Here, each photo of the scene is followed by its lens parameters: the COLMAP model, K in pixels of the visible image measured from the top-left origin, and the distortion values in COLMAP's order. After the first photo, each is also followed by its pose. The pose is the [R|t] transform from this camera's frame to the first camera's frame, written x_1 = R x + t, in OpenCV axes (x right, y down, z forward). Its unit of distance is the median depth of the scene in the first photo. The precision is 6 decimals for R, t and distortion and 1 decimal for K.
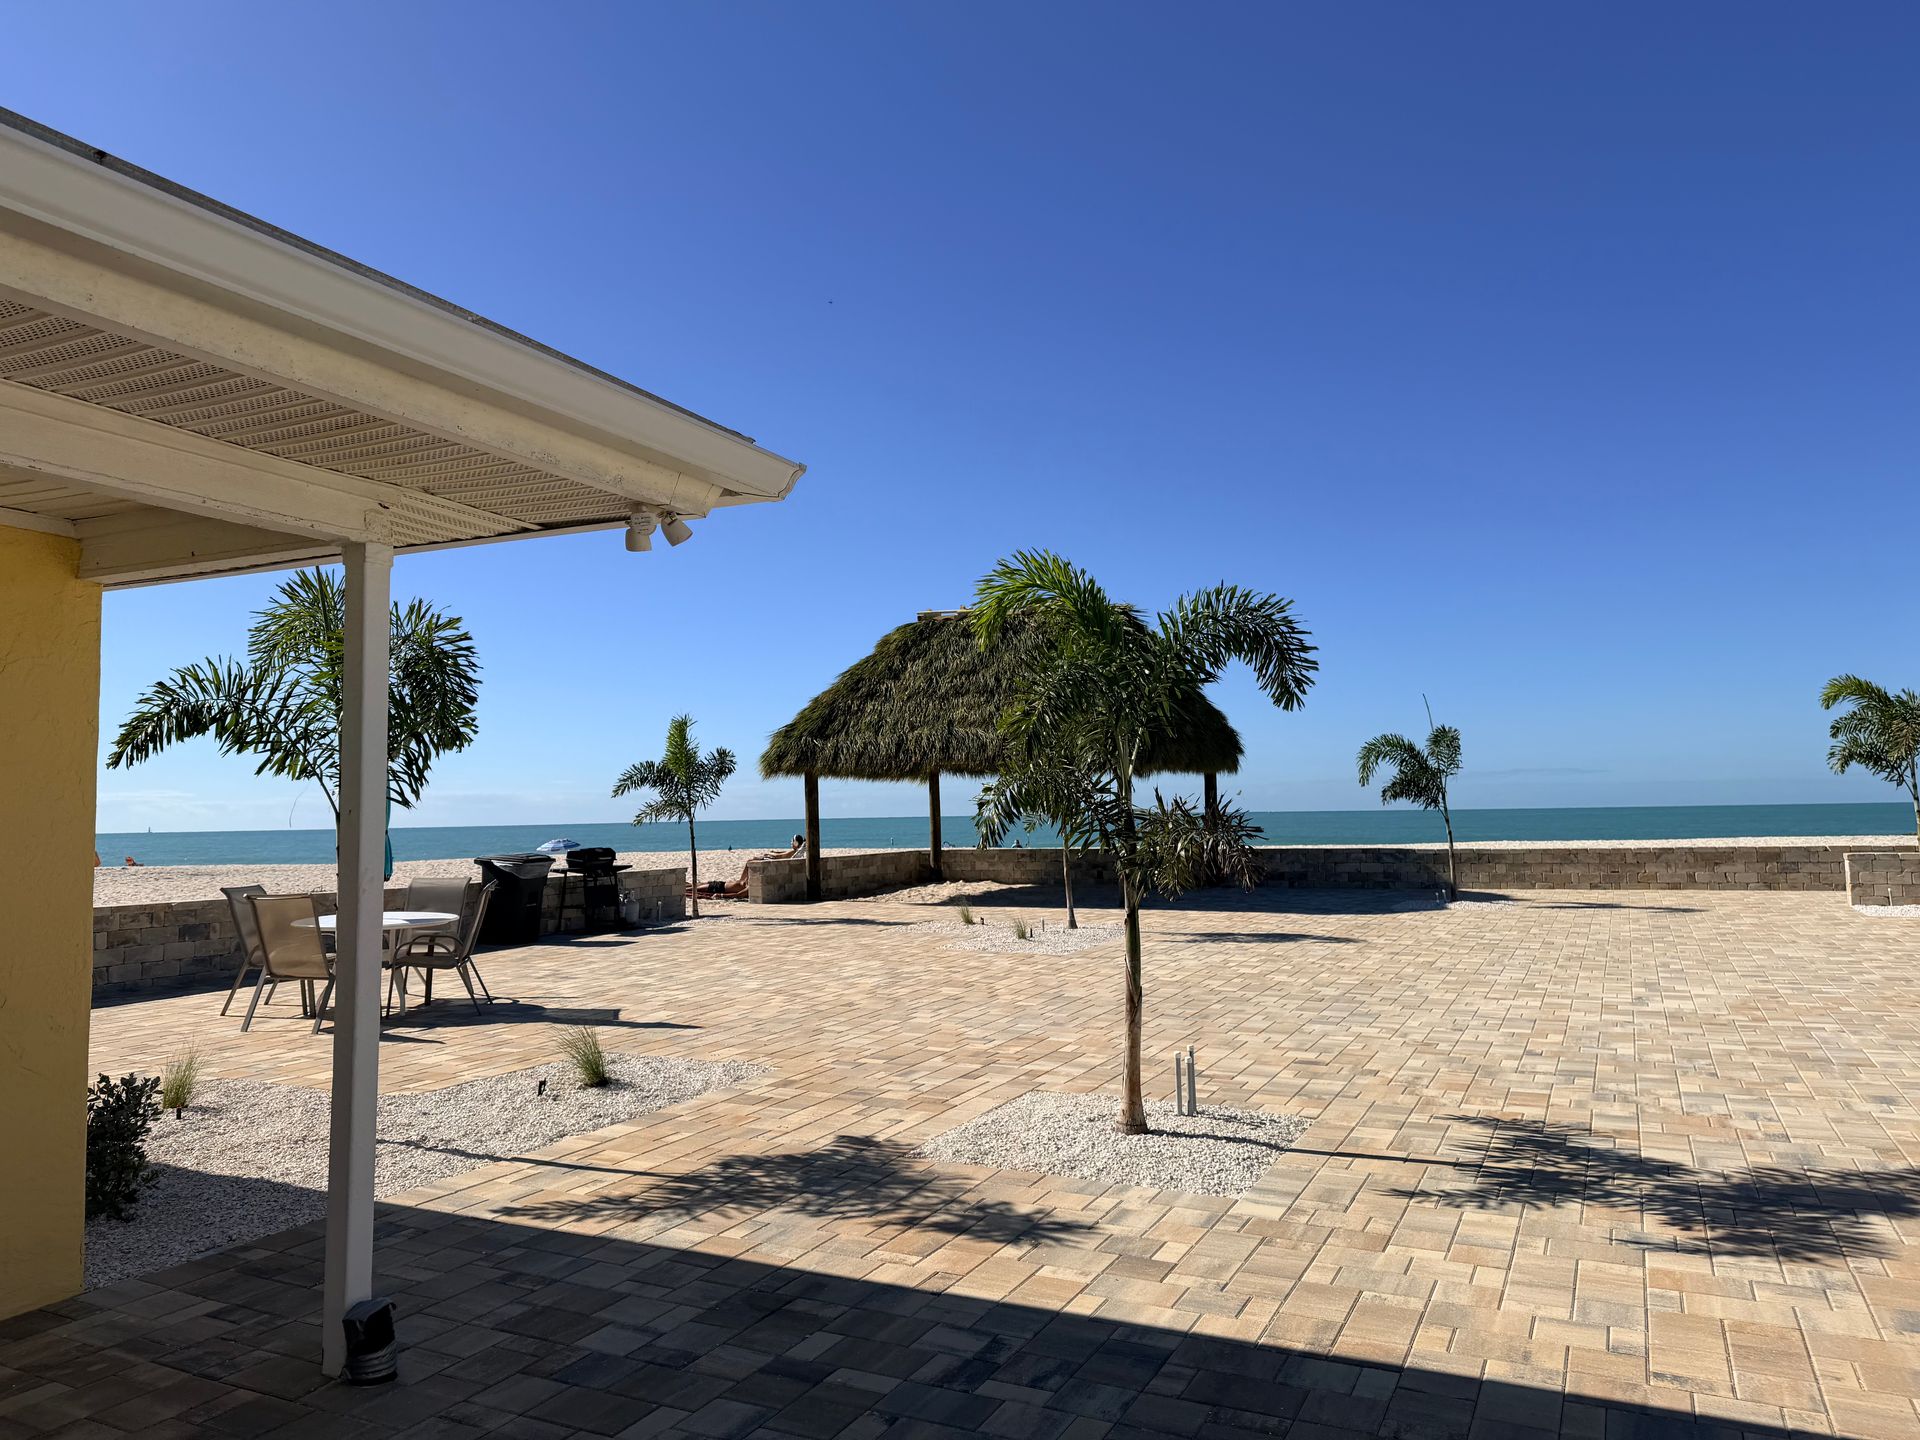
lens RADIAL K [[1297.2, 0, 958.2], [0, 1297.2, 696.0], [0, 0, 1]] dist [-0.030776, -0.001374]
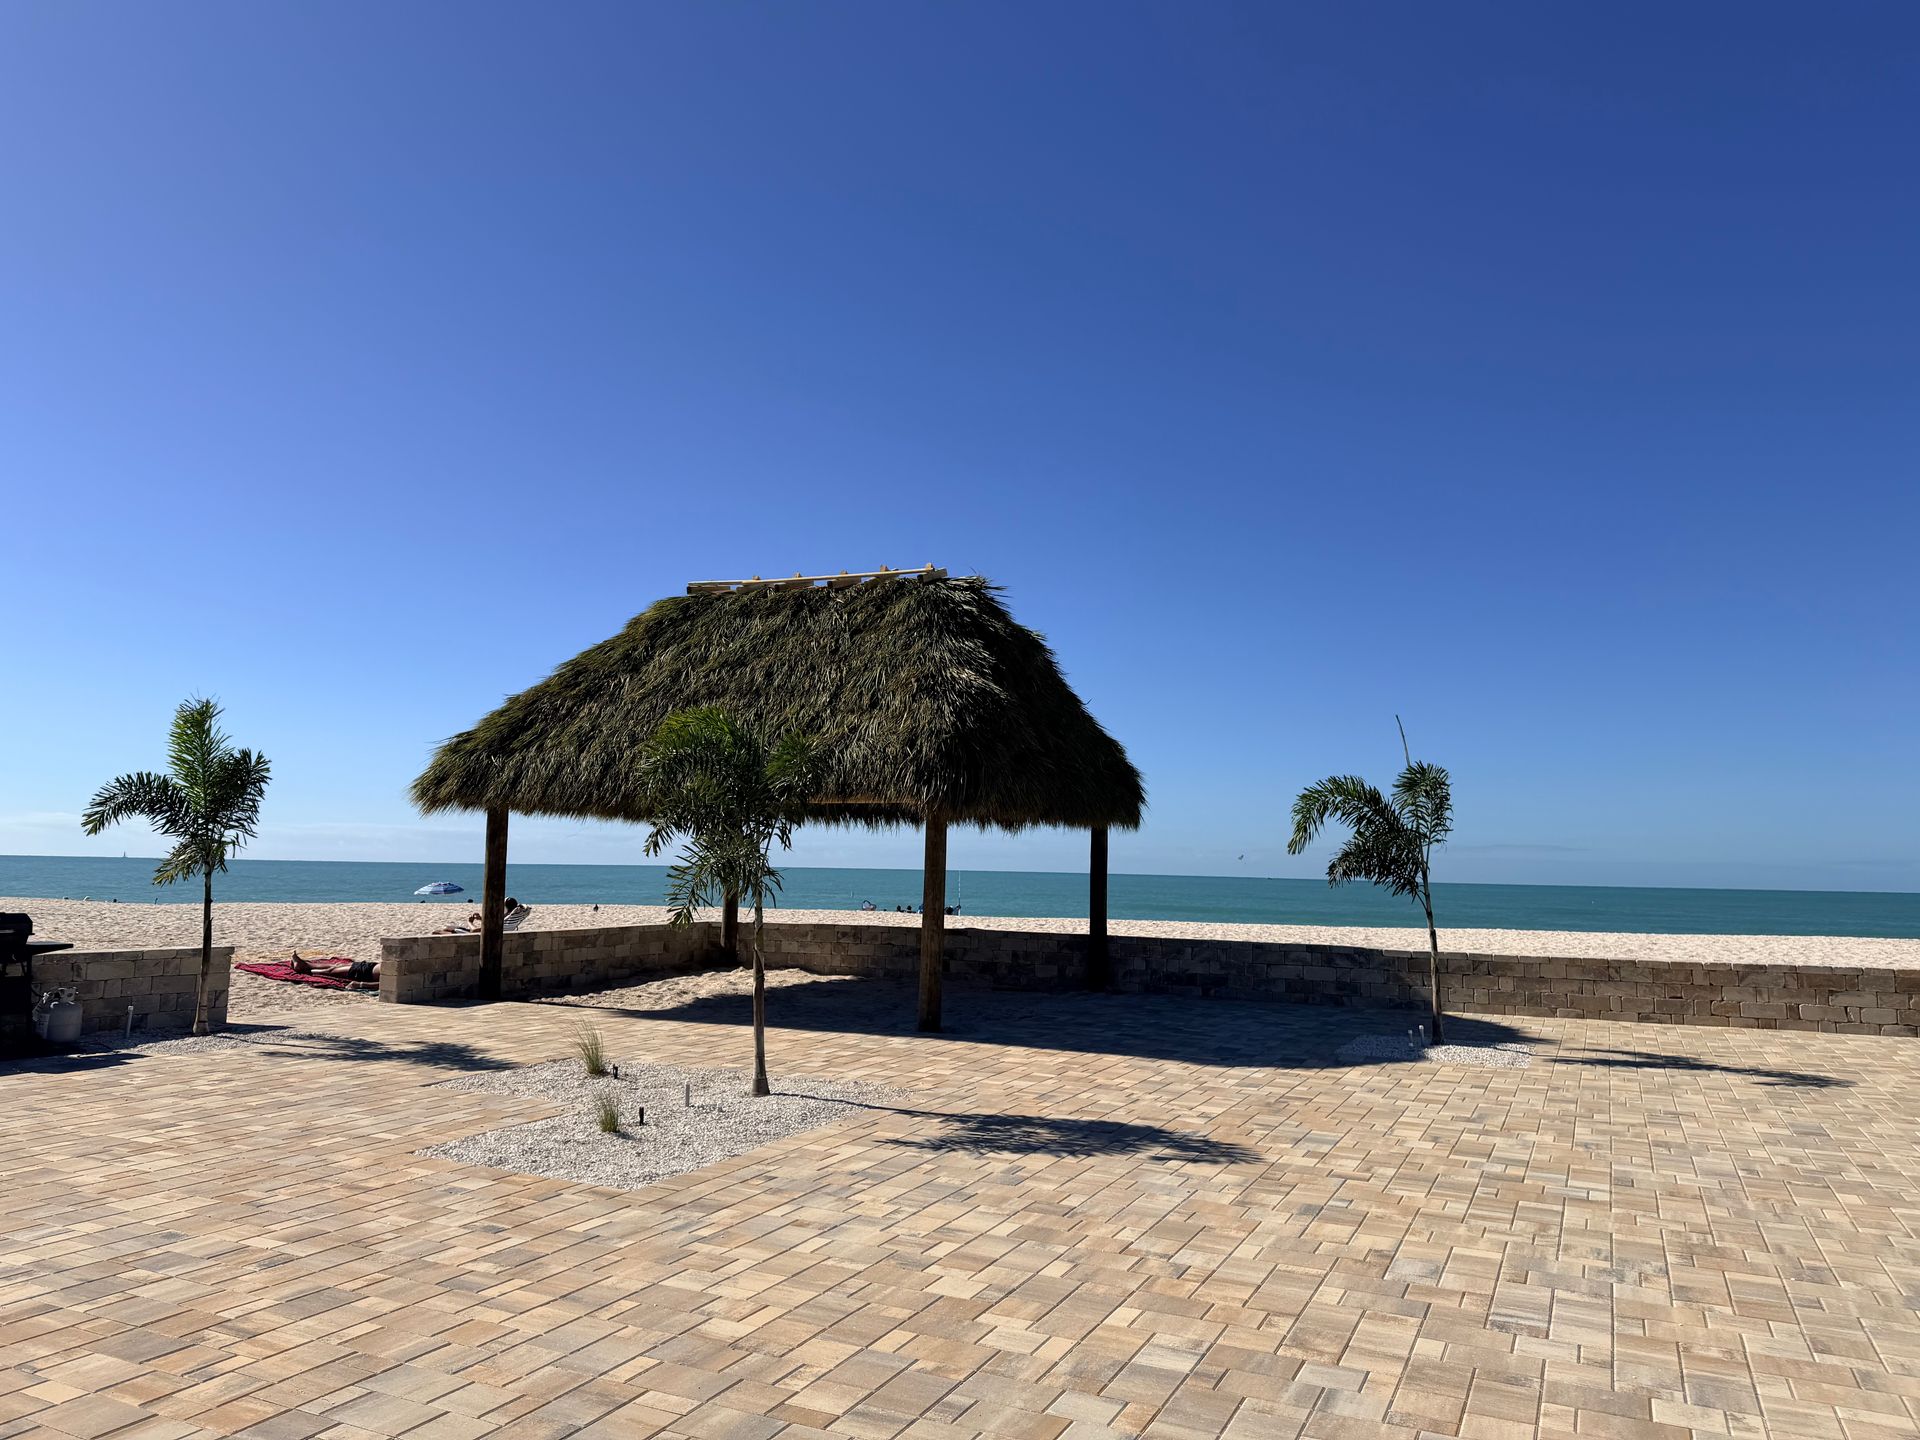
lens RADIAL K [[1321.0, 0, 1010.0], [0, 1321.0, 695.9], [0, 0, 1]] dist [0.007510, 0.001693]
pose [[0.997884, 0.040646, 0.050754, 0.122167], [-0.038597, 0.998425, -0.040714, 0.021401], [-0.052329, 0.038669, 0.997881, 0.321707]]
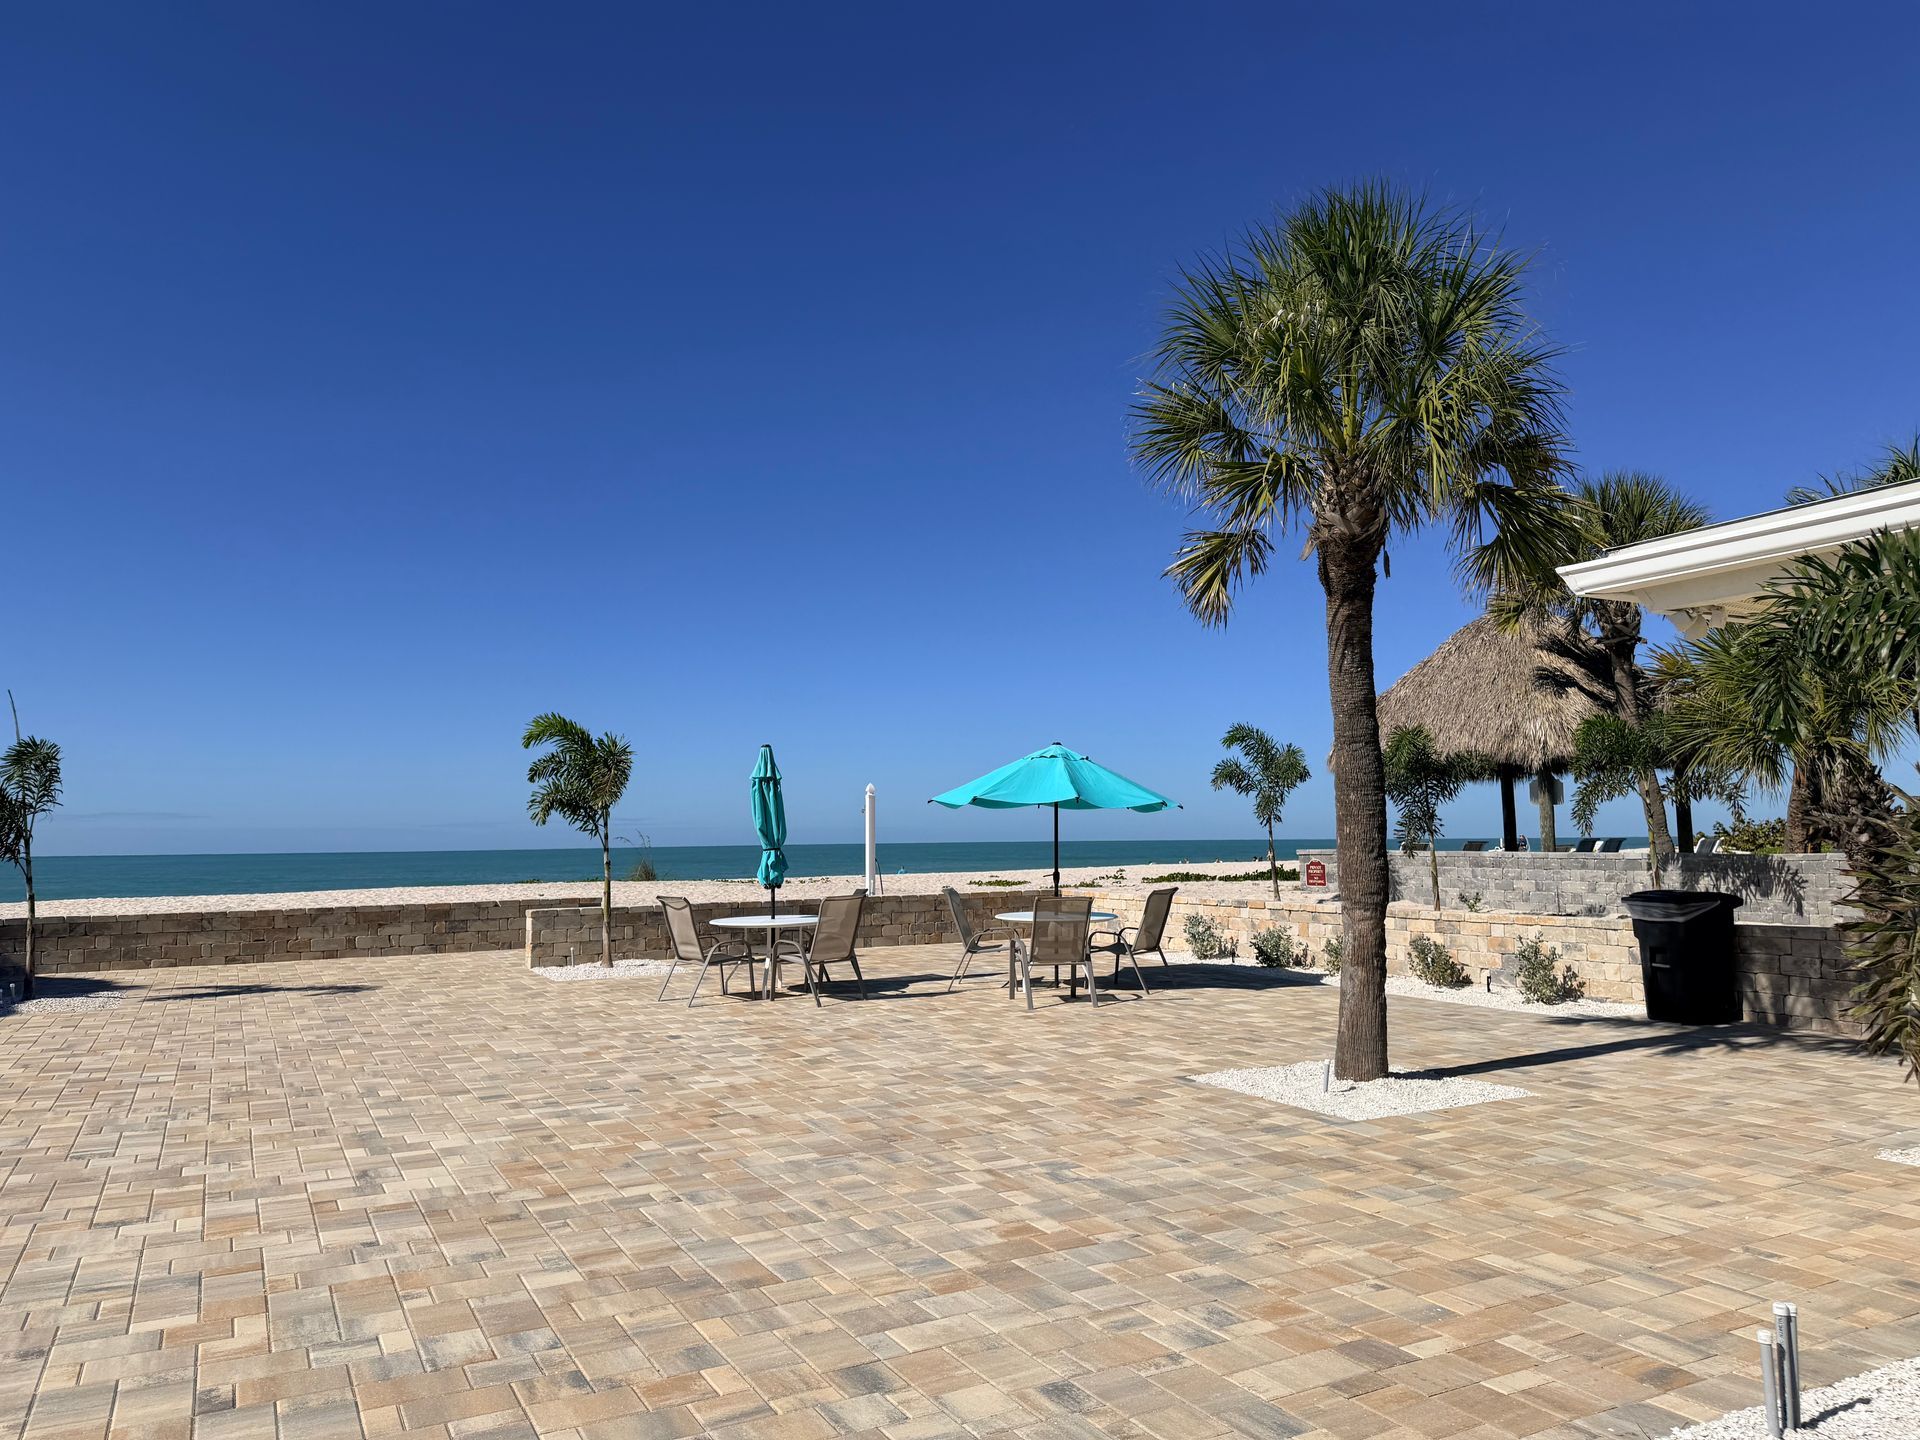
lens RADIAL K [[1297.2, 0, 958.2], [0, 1297.2, 696.0], [0, 0, 1]] dist [-0.030776, -0.001374]
pose [[0.546965, 0.096955, 0.831522, 0.072013], [-0.067029, 0.995154, -0.071944, 0.014555], [-0.834468, -0.016385, 0.550813, 0.203308]]
